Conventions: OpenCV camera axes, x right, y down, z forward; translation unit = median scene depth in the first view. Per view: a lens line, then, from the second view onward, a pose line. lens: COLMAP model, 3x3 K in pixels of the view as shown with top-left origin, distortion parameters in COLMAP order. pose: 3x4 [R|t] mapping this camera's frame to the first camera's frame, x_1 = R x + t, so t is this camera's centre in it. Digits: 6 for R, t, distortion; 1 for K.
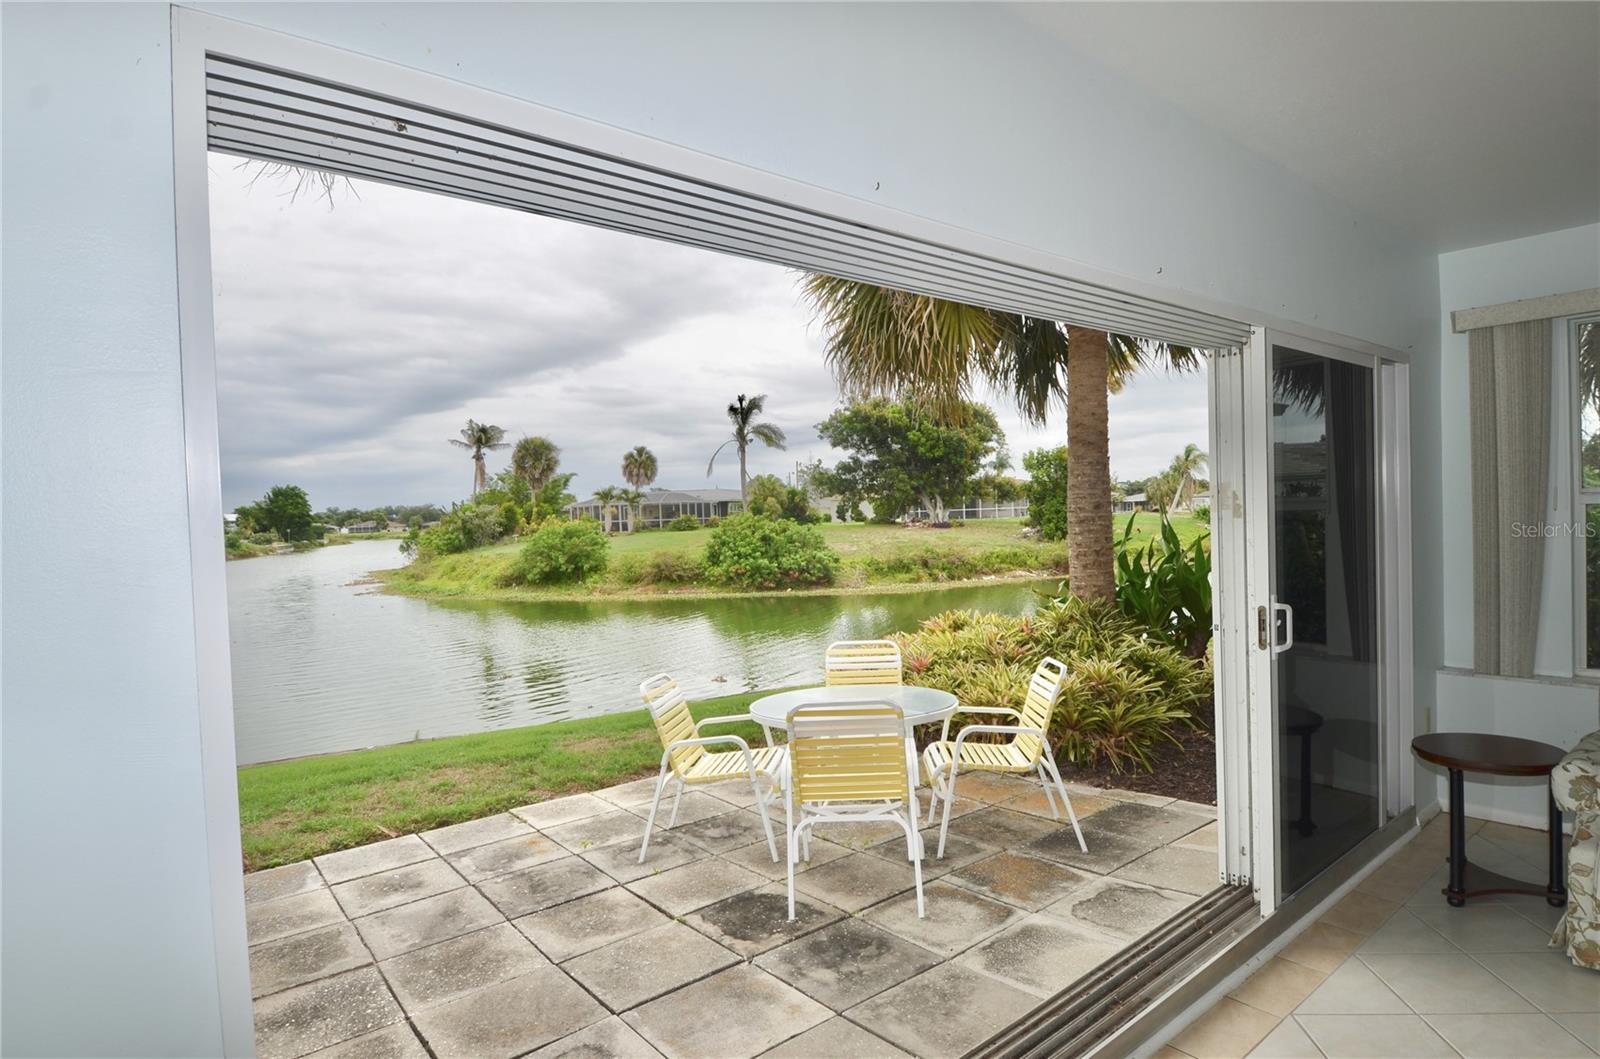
lens RADIAL K [[812.9, 0, 808.3], [0, 812.9, 531.6], [0, 0, 1]] dist [0.032991, -0.034399]
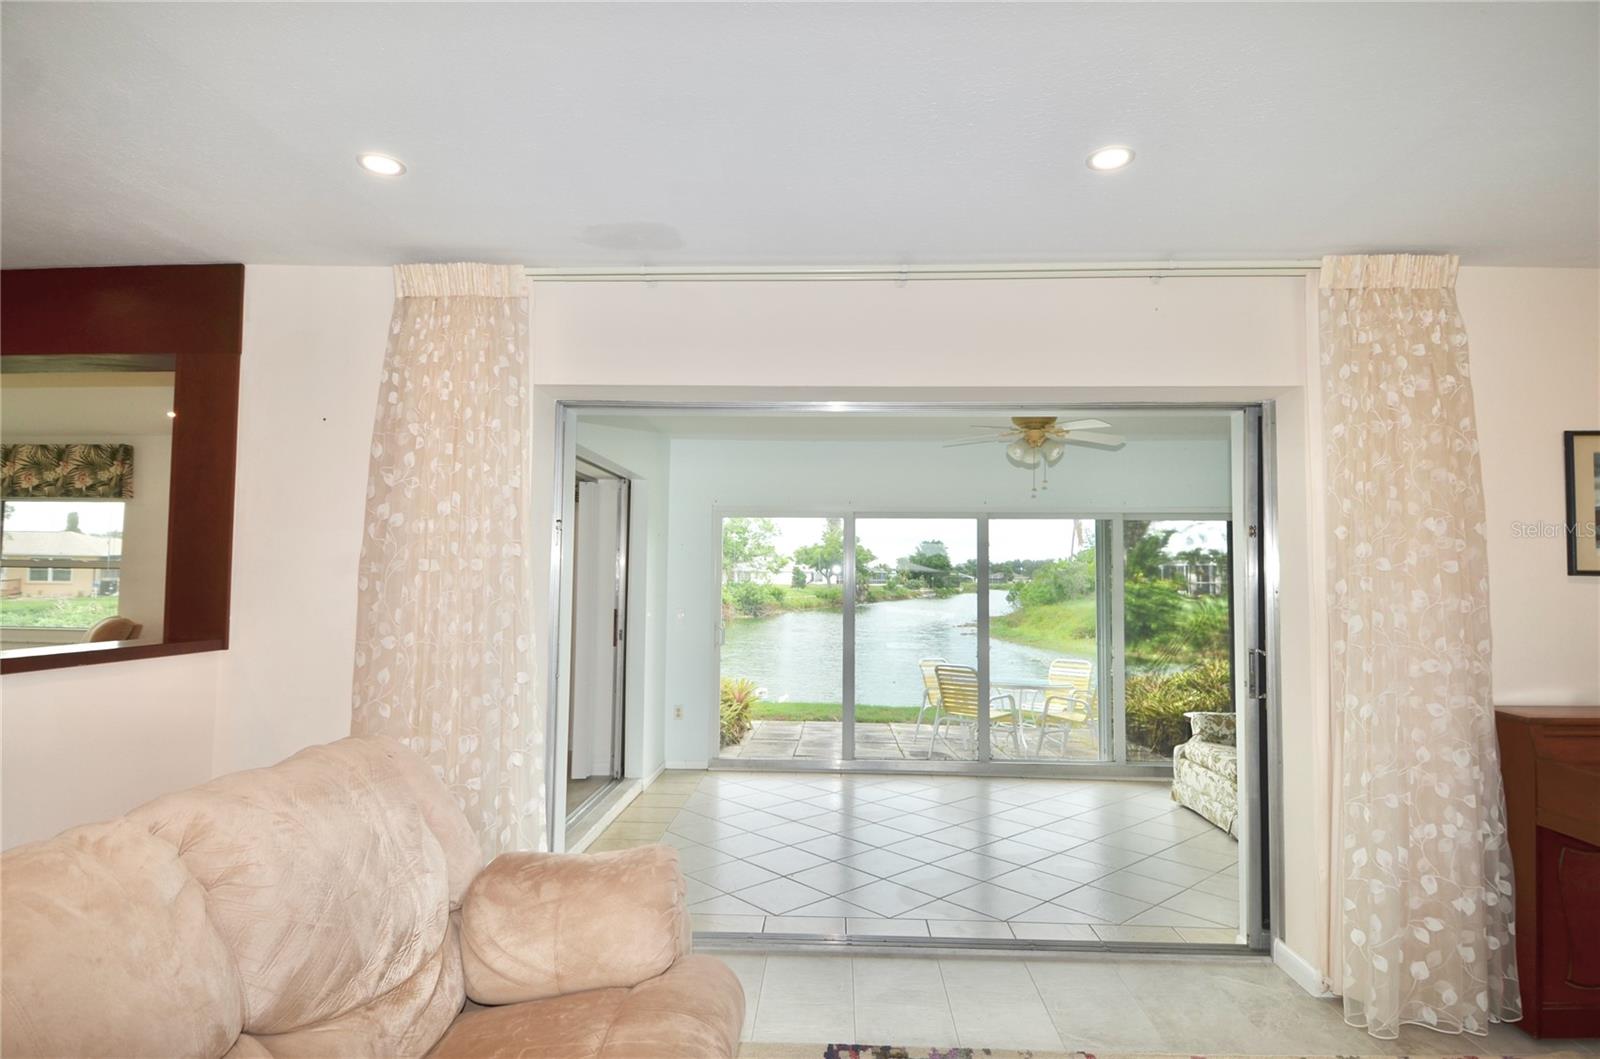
lens RADIAL K [[835.3, 0, 817.1], [0, 835.3, 536.9], [0, 0, 1]] dist [0.031623, -0.039431]
pose [[0.756211, 0.007530, -0.654284, 0.095429], [-0.047690, 0.997909, -0.043635, -0.002193], [0.652587, 0.064200, 0.754989, -0.079439]]
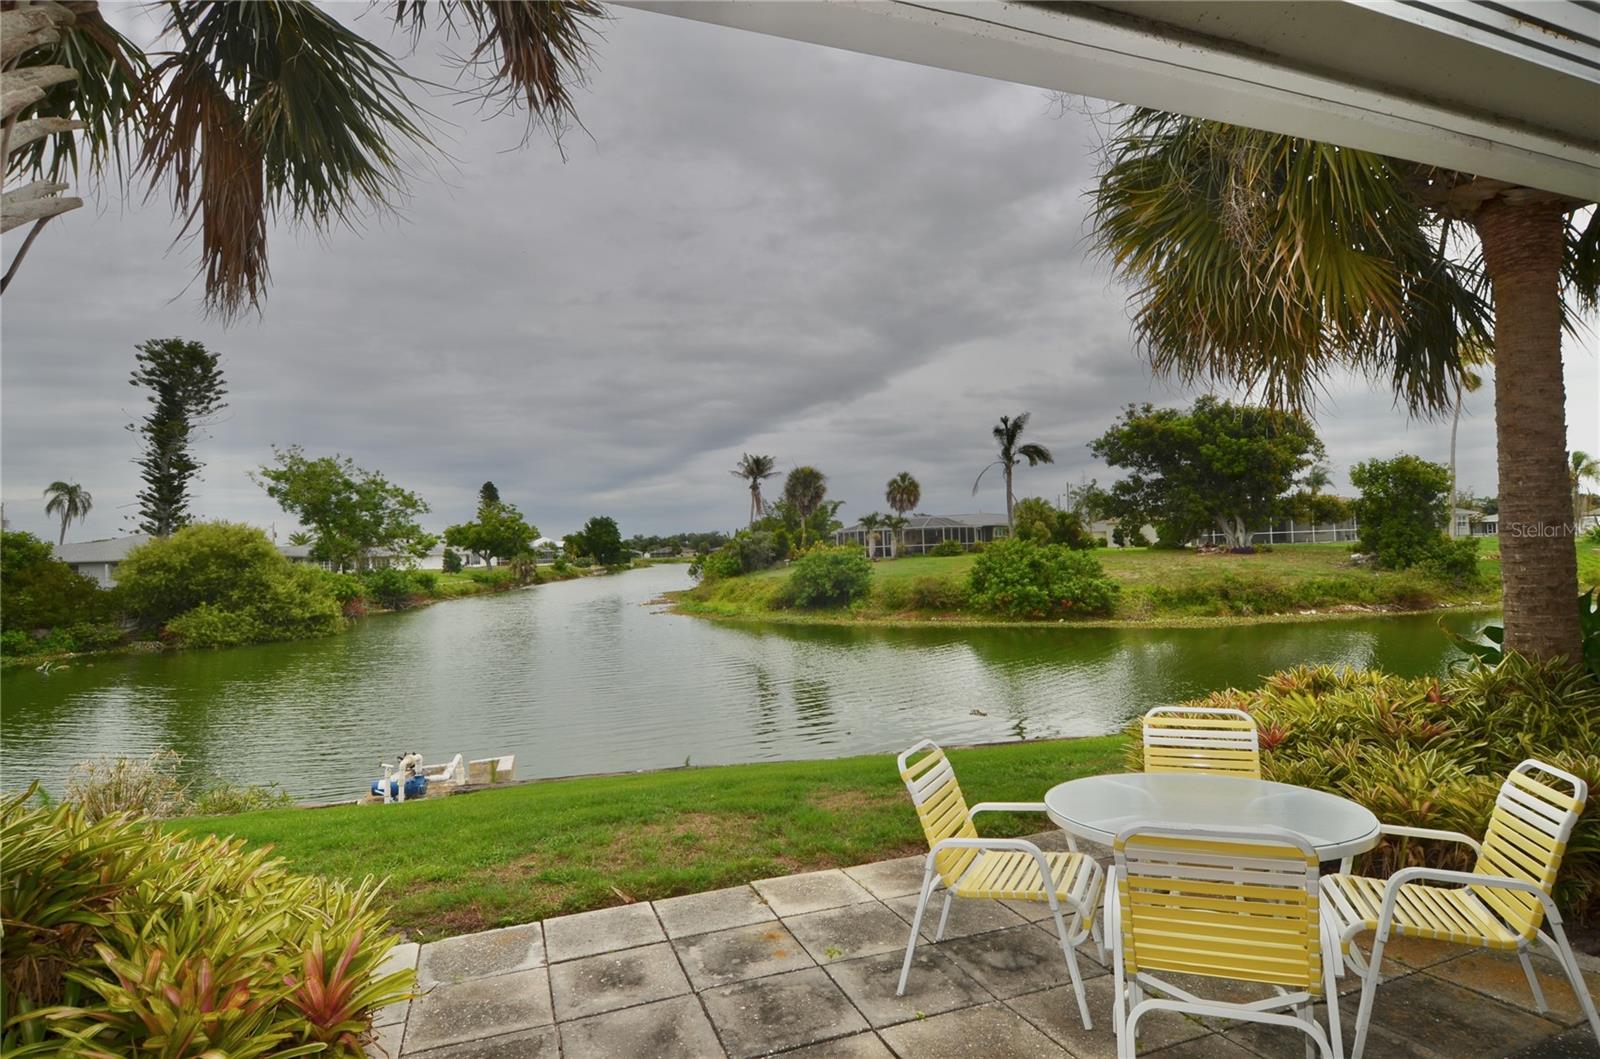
lens RADIAL K [[813.2, 0, 812.9], [0, 813.2, 535.6], [0, 0, 1]] dist [0.035091, -0.034371]
pose [[0.950791, -0.005830, -0.309777, -0.003904], [-0.002290, 0.999663, -0.025840, -0.000191], [0.309824, 0.025278, 0.950458, 0.021780]]
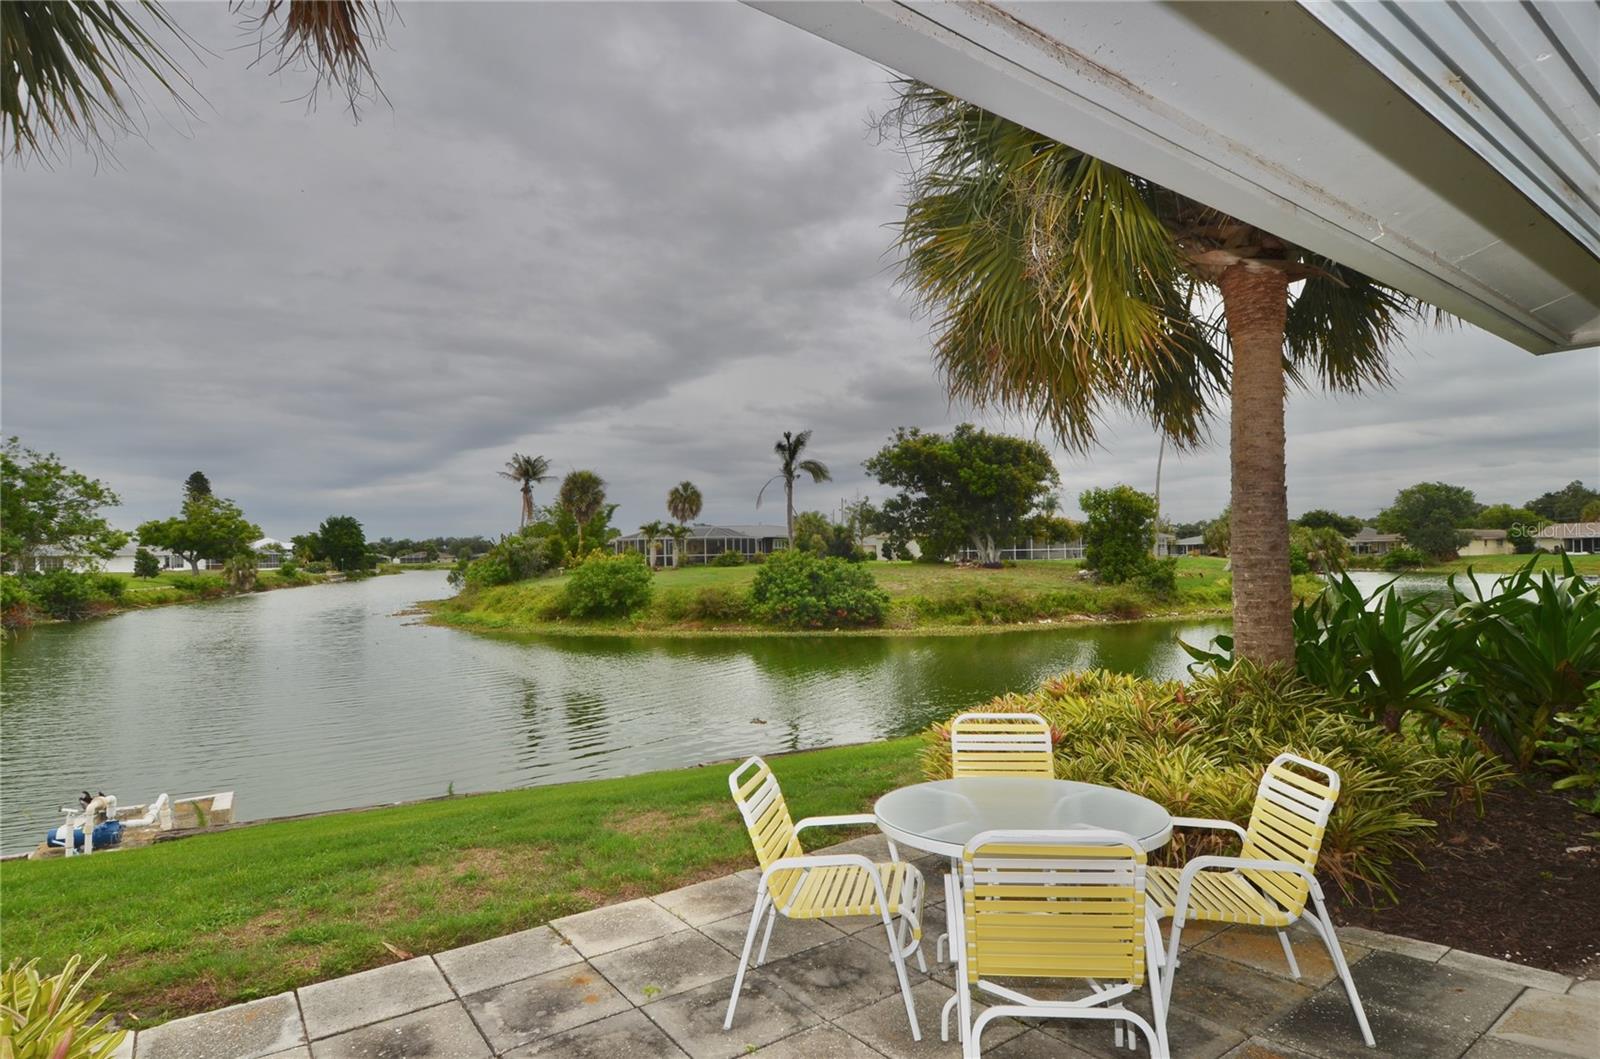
lens RADIAL K [[812.9, 0, 808.4], [0, 812.9, 534.5], [0, 0, 1]] dist [0.032991, -0.034399]
pose [[0.998630, 0.015725, -0.049910, -0.009434], [-0.017832, 0.998955, -0.042070, -0.000138], [0.049196, 0.042903, 0.997867, 0.023932]]
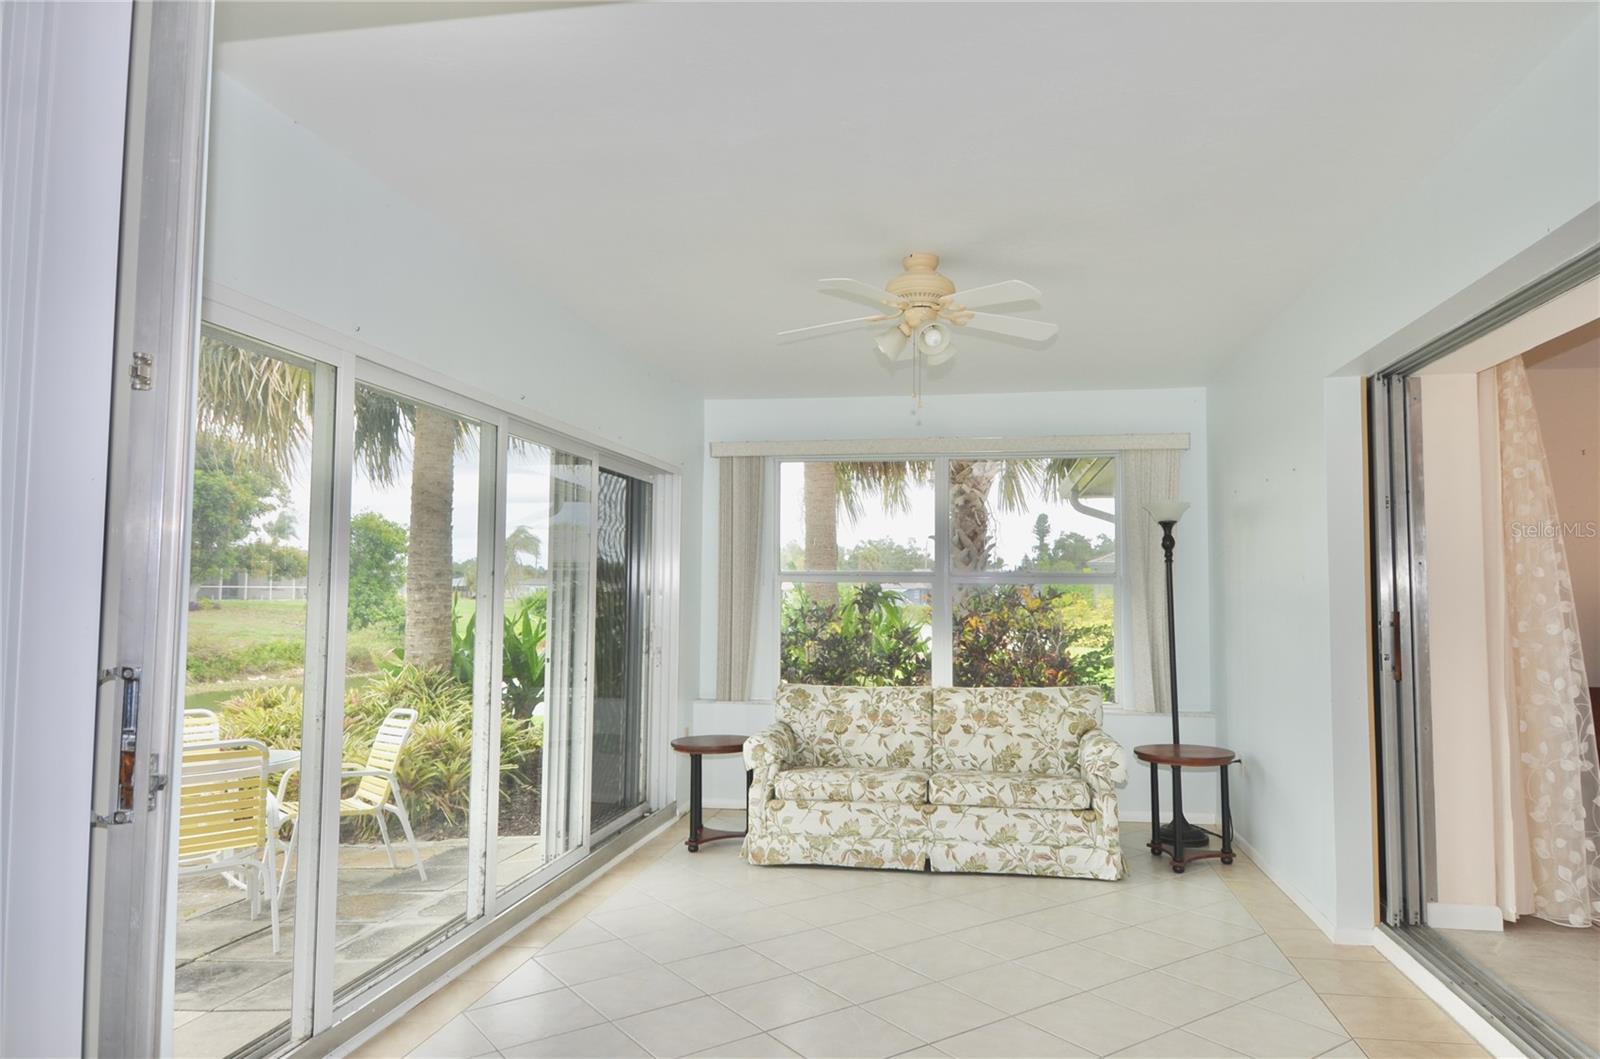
lens RADIAL K [[1005.5, 0, 794.7], [0, 1005.5, 530.1], [0, 0, 1]] dist [0.051443, -0.011435]
pose [[0.758800, 0.078837, 0.646535, -0.017631], [-0.019241, 0.994927, -0.098738, 0.004272], [-0.651039, 0.062483, 0.756468, -0.033068]]
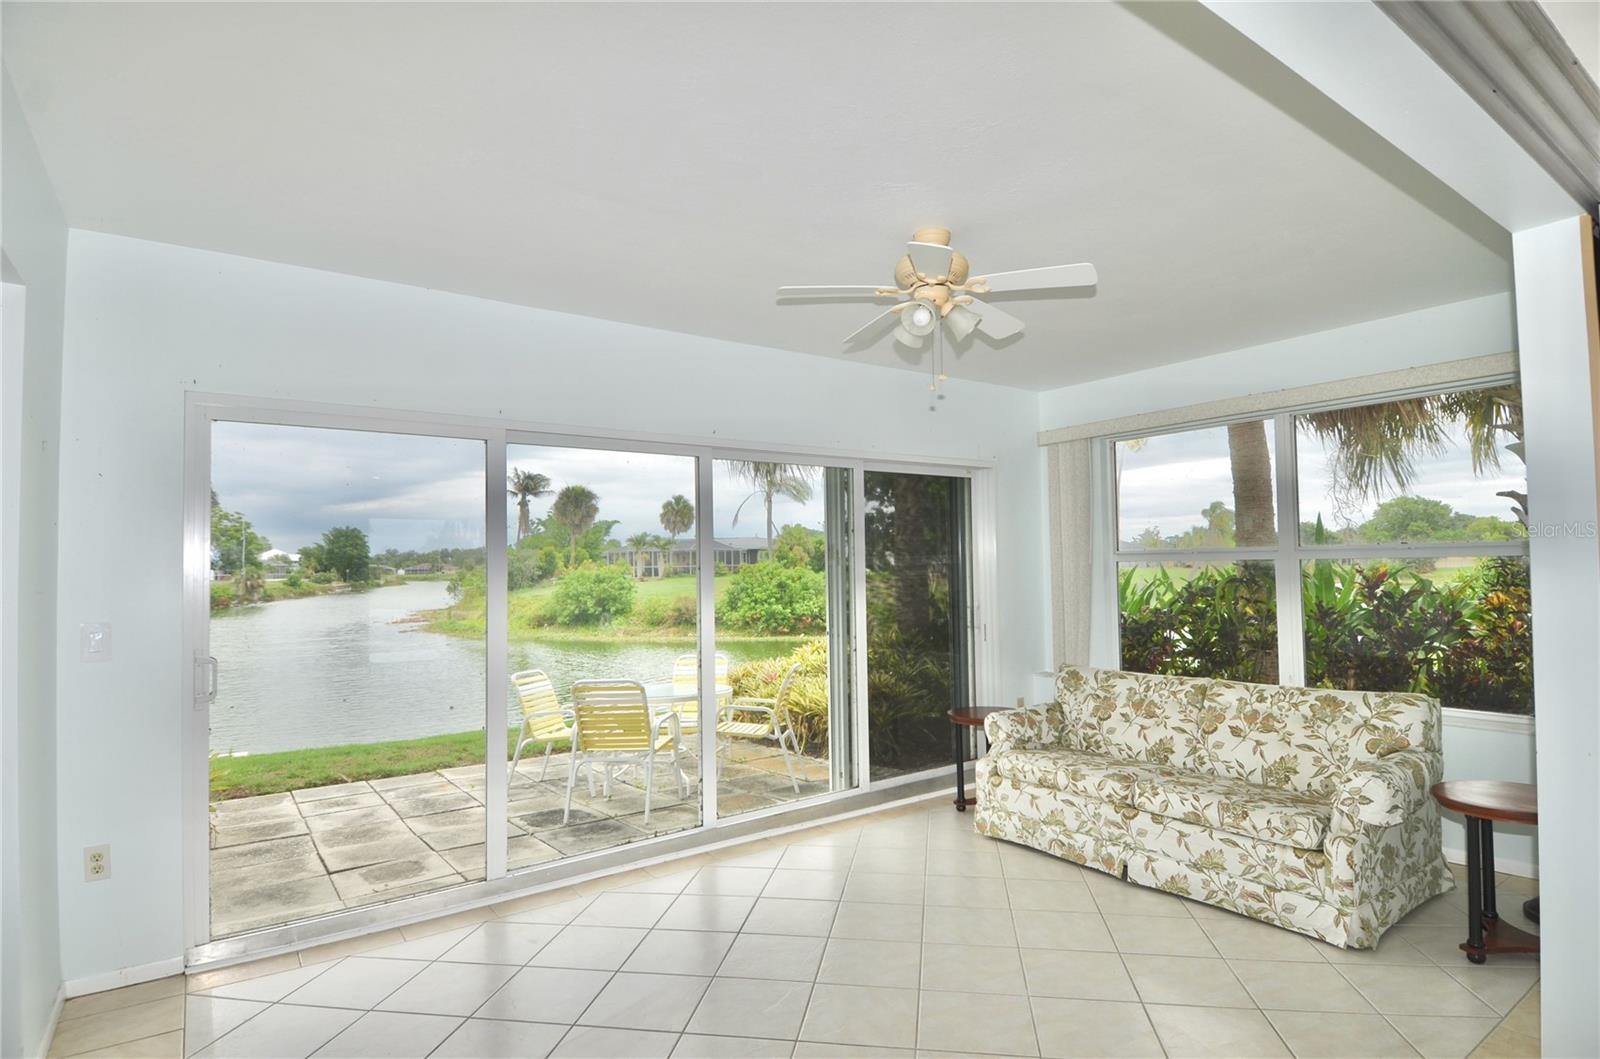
lens RADIAL K [[812.9, 0, 810.6], [0, 812.9, 537.3], [0, 0, 1]] dist [0.032991, -0.034399]
pose [[0.998419, 0.015365, -0.054062, 0.037799], [-0.018218, 0.998445, -0.052687, 0.000914], [0.053168, 0.053589, 0.997147, -0.041467]]
